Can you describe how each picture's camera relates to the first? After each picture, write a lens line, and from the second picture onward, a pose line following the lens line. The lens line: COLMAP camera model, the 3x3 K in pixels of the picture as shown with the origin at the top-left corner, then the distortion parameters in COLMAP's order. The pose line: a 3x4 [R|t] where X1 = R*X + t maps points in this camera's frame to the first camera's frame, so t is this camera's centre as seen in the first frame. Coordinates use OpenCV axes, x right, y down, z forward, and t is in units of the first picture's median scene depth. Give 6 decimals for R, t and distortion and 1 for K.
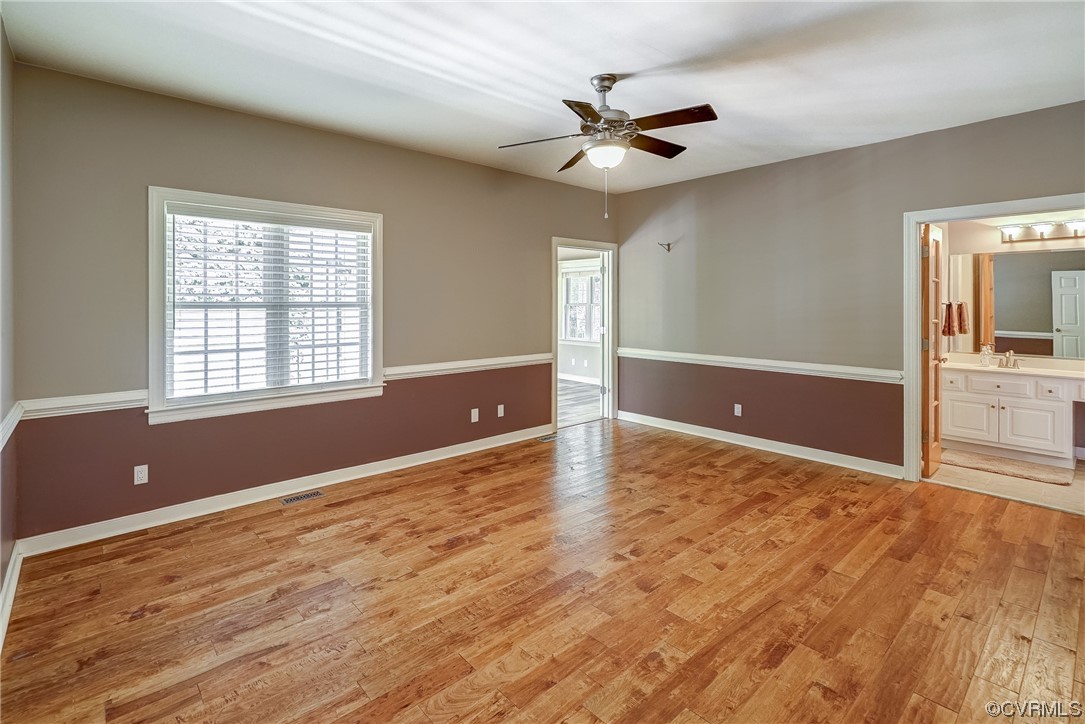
lens RADIAL K [[512.1, 0, 536.2], [0, 512.1, 317.6], [0, 0, 1]] dist [-0.001779, 0.000218]
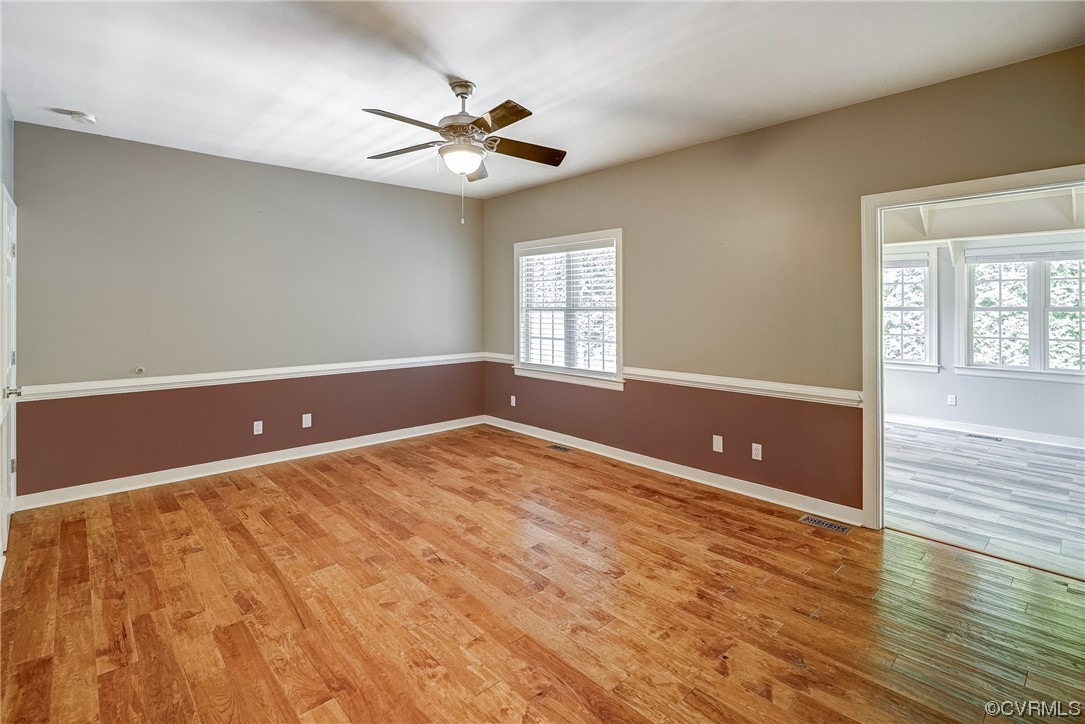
lens RADIAL K [[512.1, 0, 536.2], [0, 512.1, 317.6], [0, 0, 1]] dist [-0.001779, 0.000218]
pose [[0.010401, 0.020708, -0.999731, 1.043204], [-0.025066, 0.999477, 0.020442, -0.032109], [0.999632, 0.024846, 0.010915, 1.038356]]
